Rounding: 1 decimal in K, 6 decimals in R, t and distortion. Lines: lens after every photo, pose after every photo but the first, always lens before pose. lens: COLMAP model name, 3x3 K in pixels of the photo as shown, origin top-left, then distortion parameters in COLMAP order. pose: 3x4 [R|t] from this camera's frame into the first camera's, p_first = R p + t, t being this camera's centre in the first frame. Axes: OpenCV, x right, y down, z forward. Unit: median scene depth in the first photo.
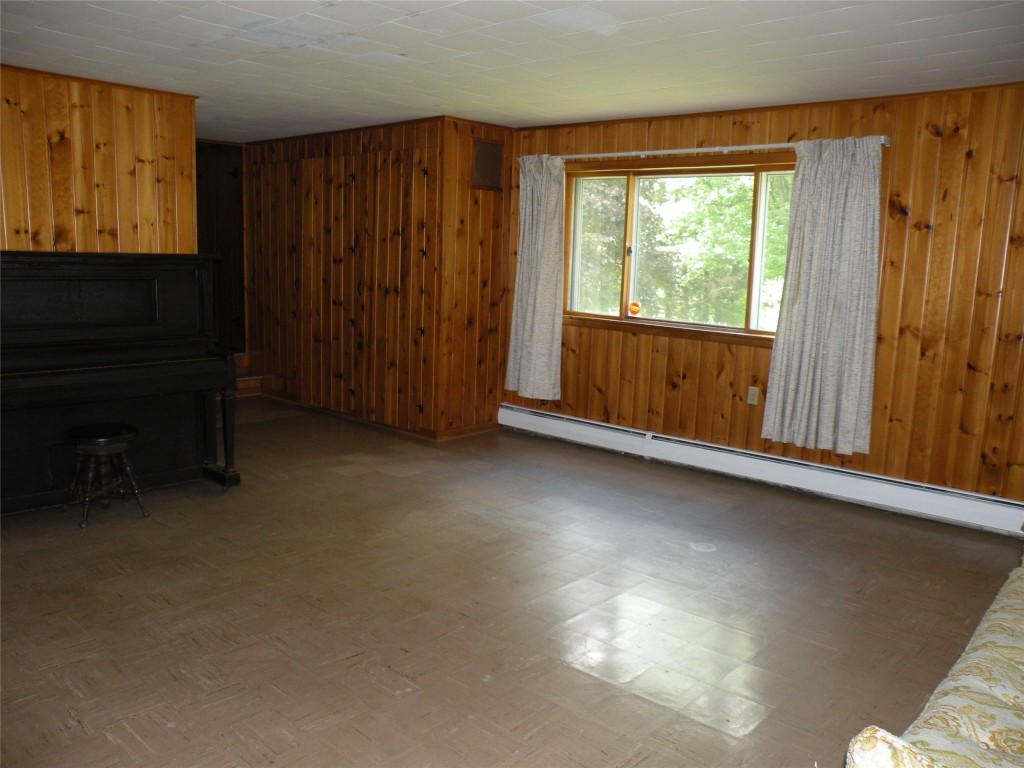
lens RADIAL K [[857.0, 0, 512.0], [0, 857.0, 384.0], [0, 0, 1]] dist [-0.013126, -0.004571]
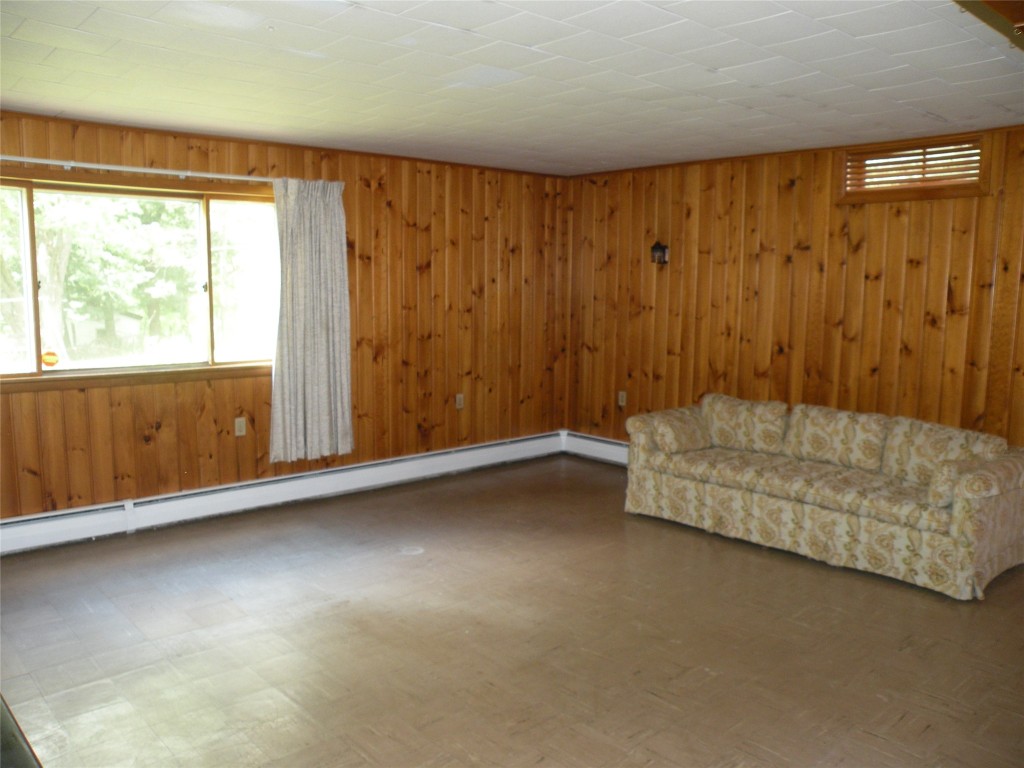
lens RADIAL K [[857.0, 0, 512.0], [0, 857.0, 384.0], [0, 0, 1]] dist [-0.013126, -0.004571]
pose [[0.135621, -0.147929, 0.979655, -0.682962], [0.159172, 0.979200, 0.125825, -0.116784], [-0.977891, 0.138869, 0.156346, 0.568199]]
